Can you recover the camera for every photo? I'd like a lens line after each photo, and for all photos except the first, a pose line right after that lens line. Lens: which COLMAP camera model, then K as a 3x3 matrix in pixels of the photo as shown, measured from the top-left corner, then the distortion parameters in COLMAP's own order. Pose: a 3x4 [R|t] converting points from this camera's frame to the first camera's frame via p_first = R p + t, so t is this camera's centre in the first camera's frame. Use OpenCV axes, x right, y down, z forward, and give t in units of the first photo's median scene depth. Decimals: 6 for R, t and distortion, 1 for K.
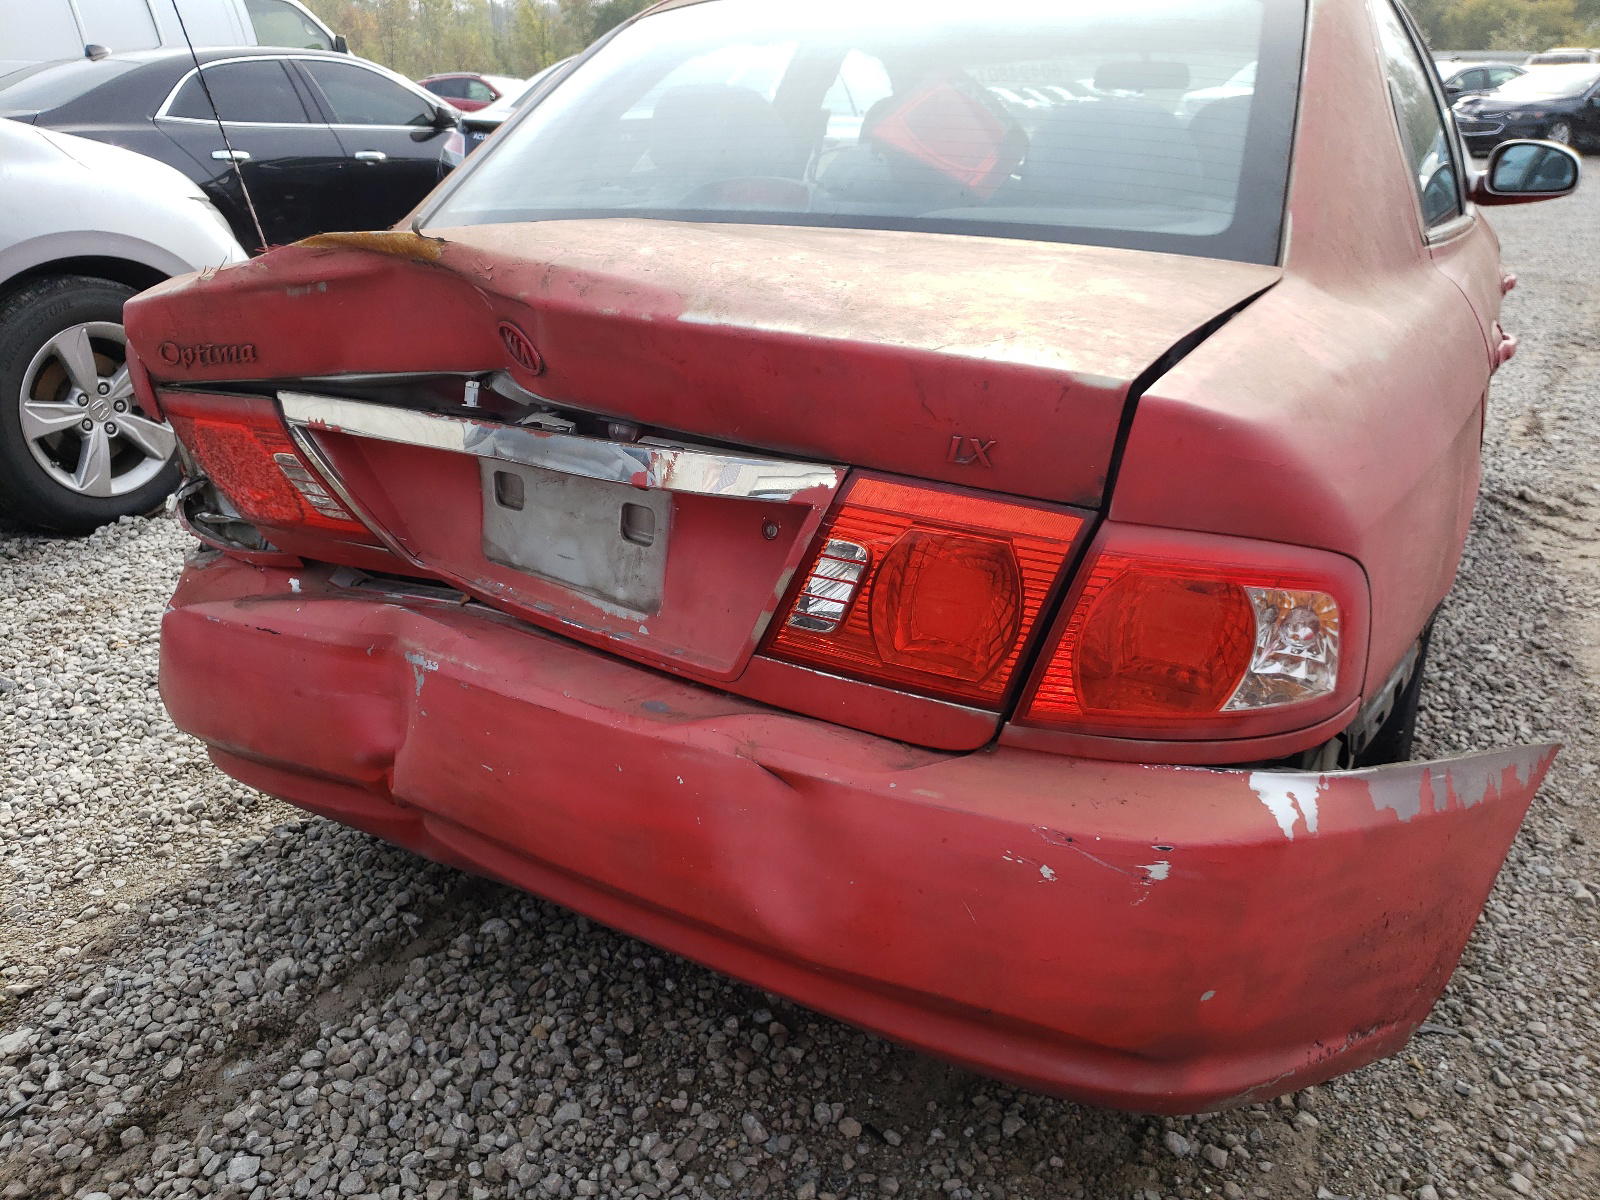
lens RADIAL K [[1220.3, 0, 801.2], [0, 1220.3, 597.5], [0, 0, 1]] dist [0.023196, 0.007065]
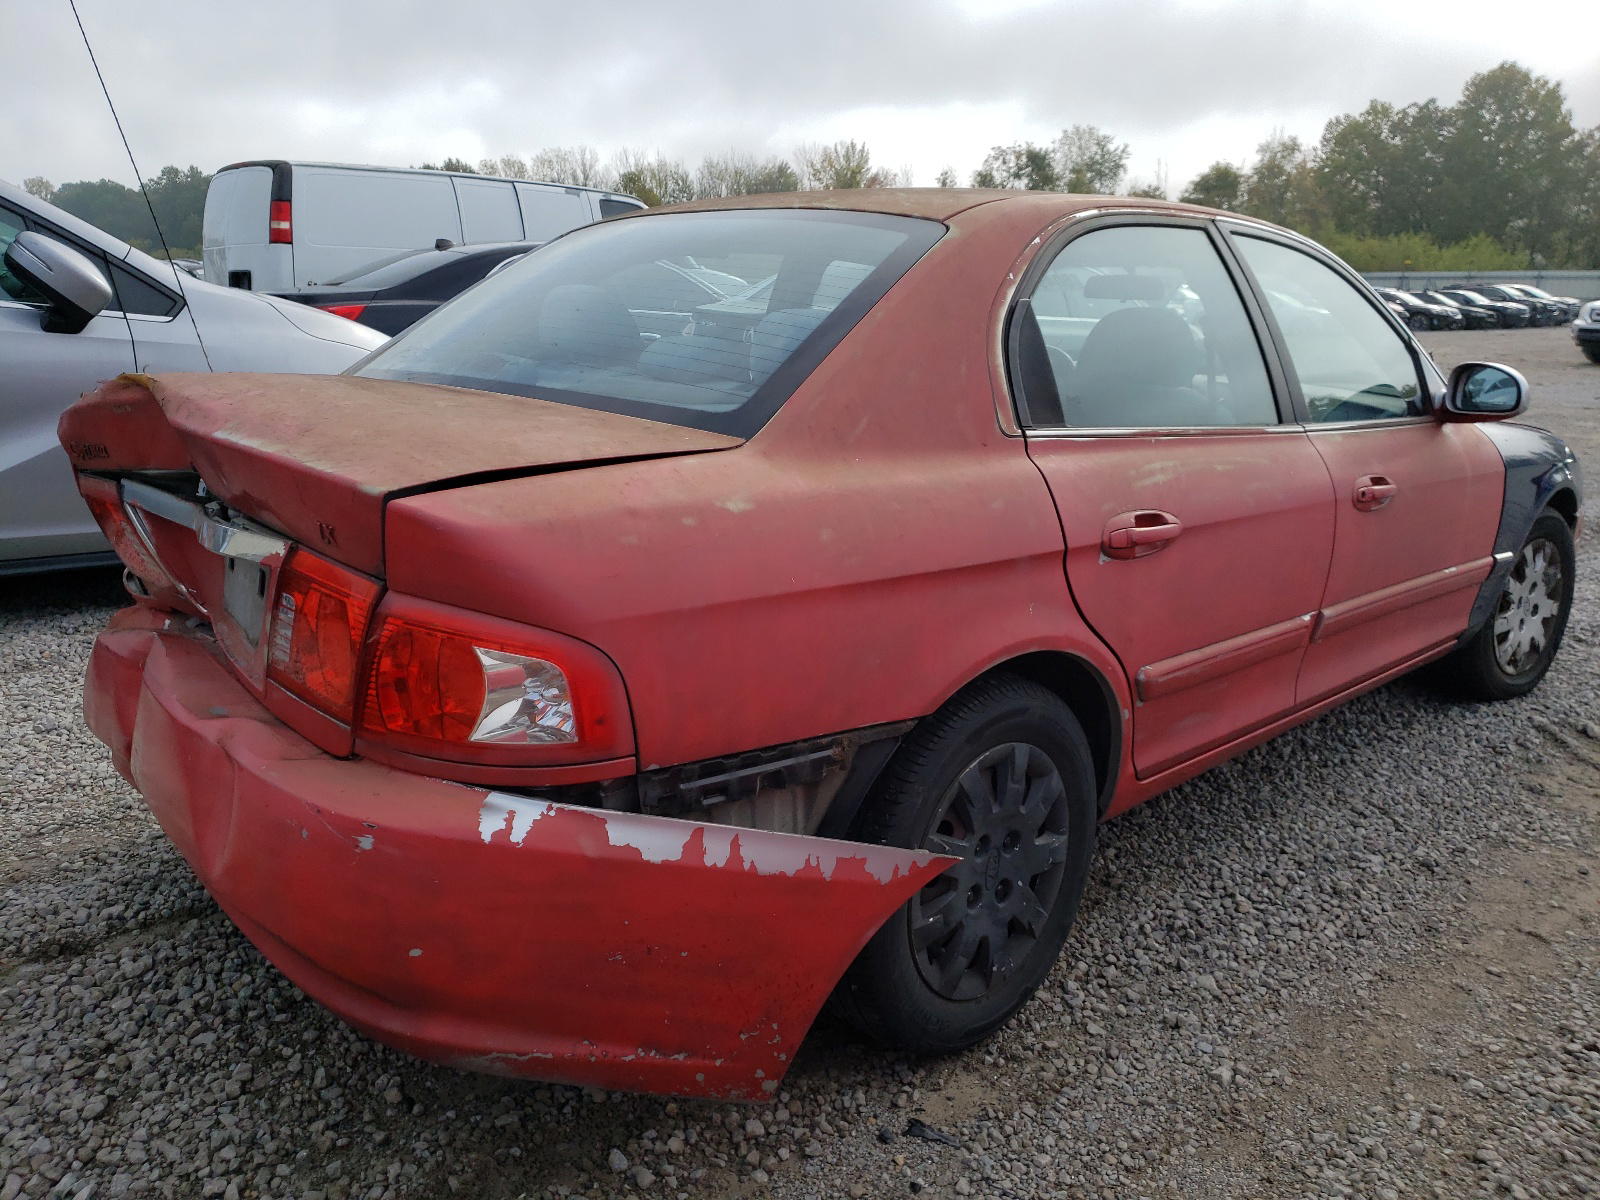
lens RADIAL K [[1220.3, 0, 797.2], [0, 1220.3, 600.6], [0, 0, 1]] dist [0.023196, 0.007065]
pose [[0.957065, 0.099783, -0.272159, 0.775499], [-0.136337, 0.983508, -0.118849, 0.038214], [0.255811, 0.150851, 0.954885, -0.160246]]
